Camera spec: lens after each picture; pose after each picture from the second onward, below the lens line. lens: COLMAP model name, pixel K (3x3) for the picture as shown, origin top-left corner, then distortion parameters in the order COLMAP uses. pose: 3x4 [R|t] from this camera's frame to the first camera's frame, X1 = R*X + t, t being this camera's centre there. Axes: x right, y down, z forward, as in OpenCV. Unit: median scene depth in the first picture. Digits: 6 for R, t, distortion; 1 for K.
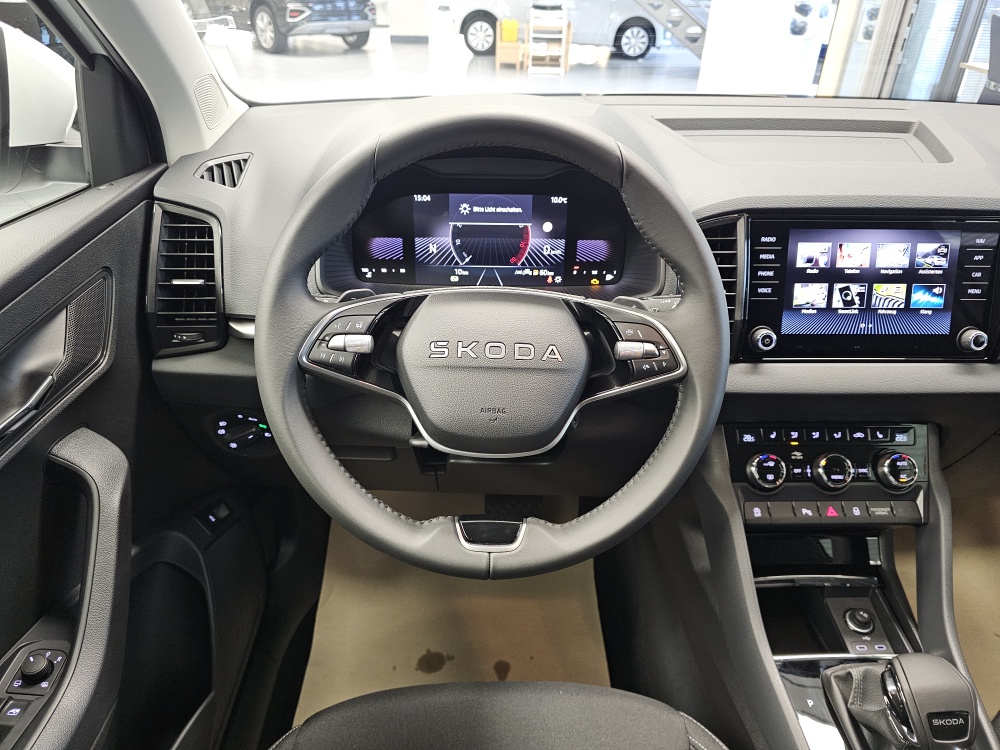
lens RADIAL K [[676.1, 0, 498.2], [0, 676.1, 372.9], [0, 0, 1]] dist [0.055513, -0.068809]
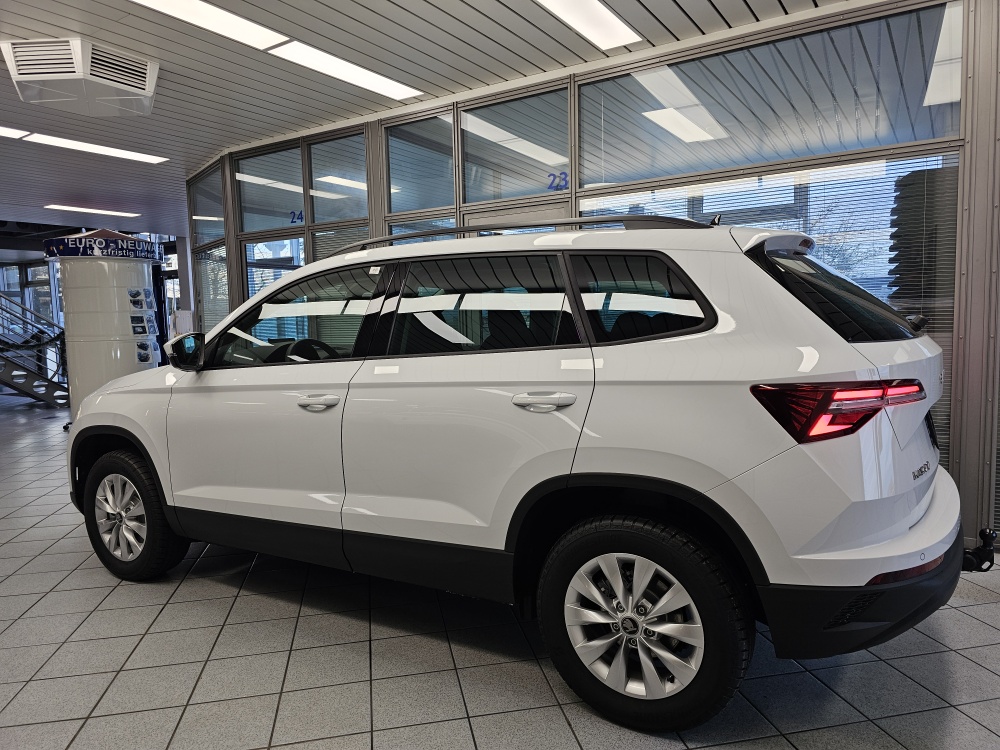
lens RADIAL K [[672.3, 0, 500.0], [0, 672.3, 375.0], [0, 0, 1]] dist [0.064730, -0.058009]
pose [[0.538190, -0.105189, 0.836234, -3.290856], [0.464015, 0.865256, -0.189795, 1.476894], [-0.703592, 0.490171, 0.514482, -2.541419]]
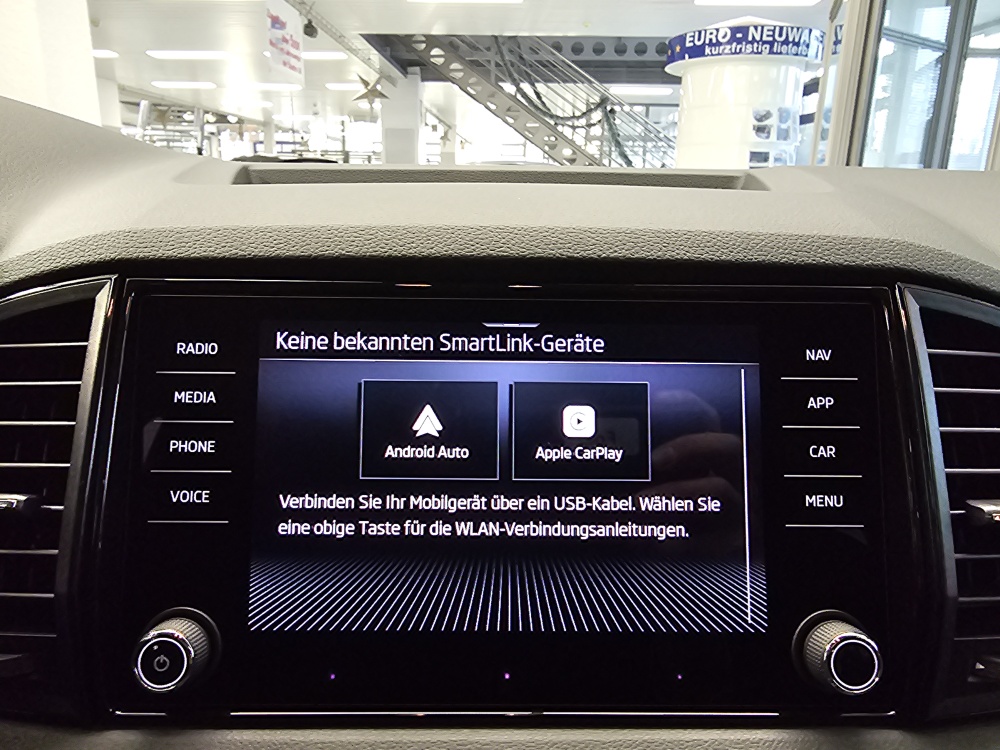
lens RADIAL K [[684.9, 0, 489.9], [0, 684.9, 373.2], [0, 0, 1]] dist [-0.003352, -0.003024]
pose [[0.999756, -0.001181, -0.022044, 0.539840], [-0.004724, 0.963998, -0.265867, -0.089771], [0.021565, 0.265906, 0.963758, 0.655689]]
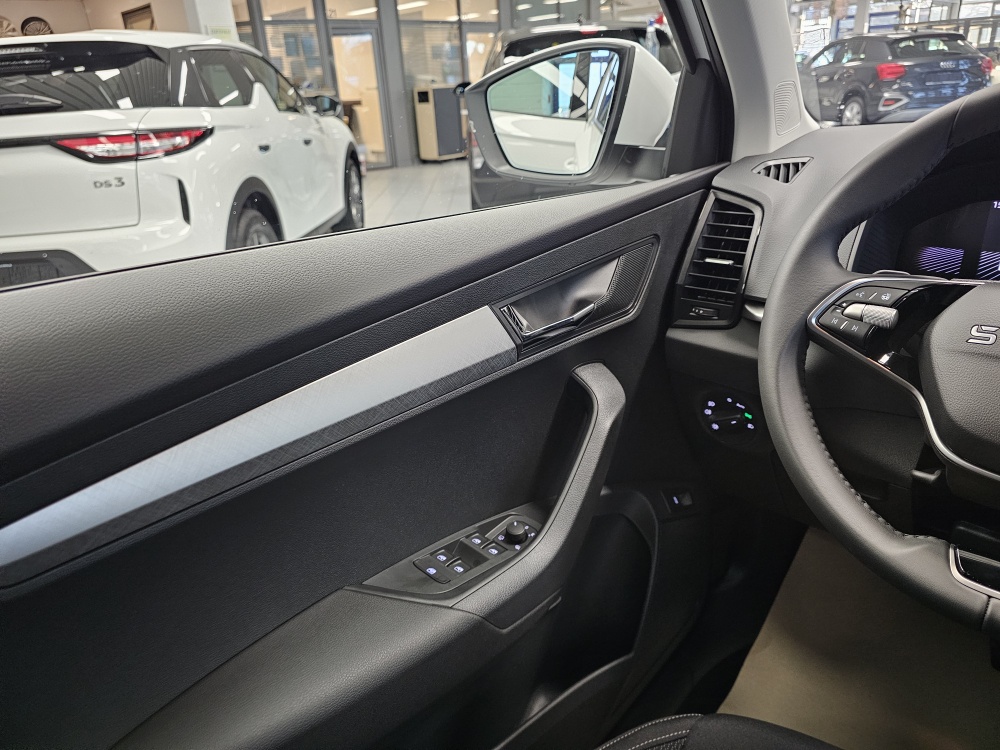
lens RADIAL K [[676.1, 0, 498.2], [0, 676.1, 372.9], [0, 0, 1]] dist [0.055513, -0.068809]
pose [[0.732264, 0.202069, -0.650352, 0.024126], [-0.279444, 0.960023, -0.016354, 0.145306], [0.621049, 0.193712, 0.759457, 0.000654]]
